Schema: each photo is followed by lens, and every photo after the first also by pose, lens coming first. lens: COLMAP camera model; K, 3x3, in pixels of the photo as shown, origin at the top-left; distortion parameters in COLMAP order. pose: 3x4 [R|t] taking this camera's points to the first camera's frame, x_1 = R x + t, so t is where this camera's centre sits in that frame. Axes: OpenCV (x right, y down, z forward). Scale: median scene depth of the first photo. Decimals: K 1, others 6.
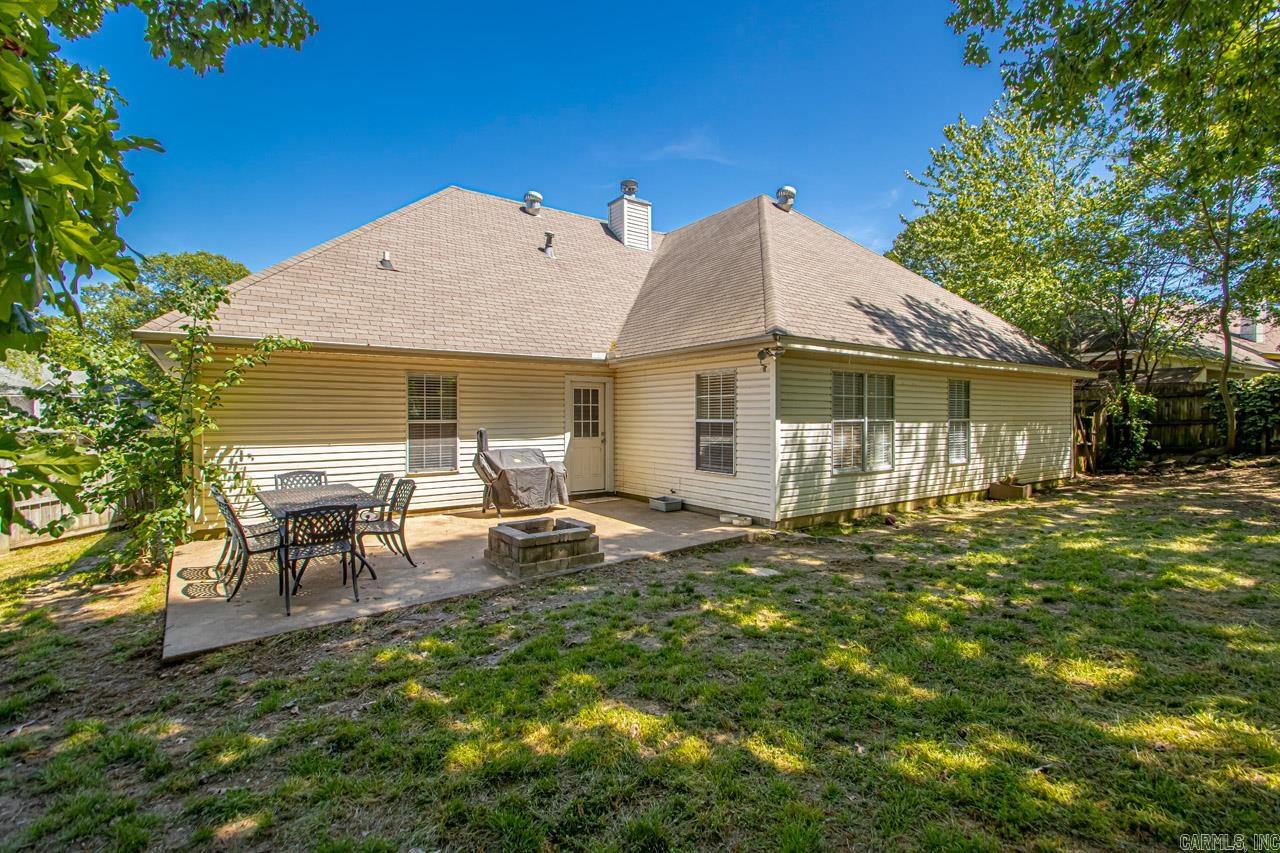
lens RADIAL K [[593.3, 0, 663.5], [0, 593.3, 423.3], [0, 0, 1]] dist [0.021596, -0.021769]
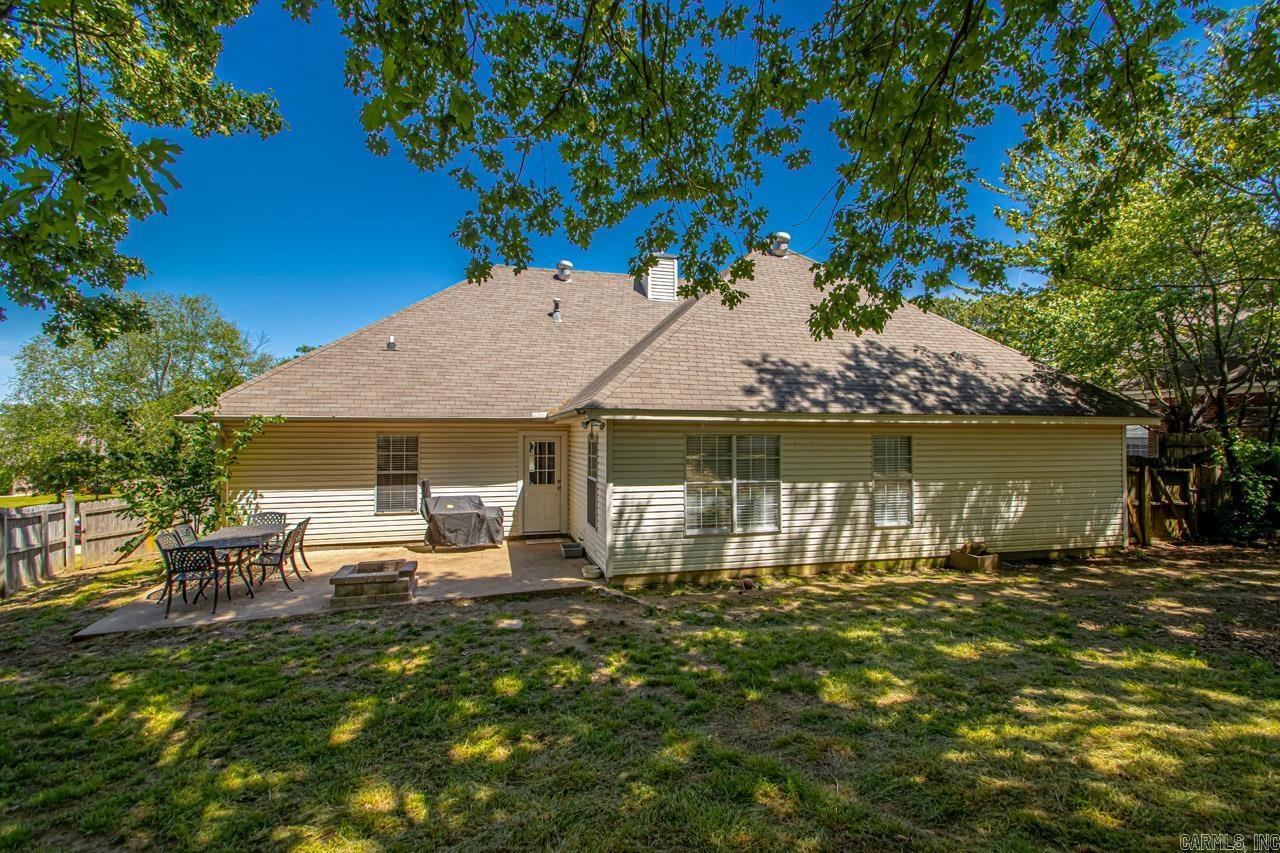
lens RADIAL K [[588.3, 0, 640.0], [0, 588.3, 426.5], [0, 0, 1]] dist [0.019714, -0.020639]
pose [[0.935482, -0.003514, -0.353357, 0.478596], [-0.007973, 0.999486, -0.031049, -0.057928], [0.353285, 0.031863, 0.934973, 0.008077]]
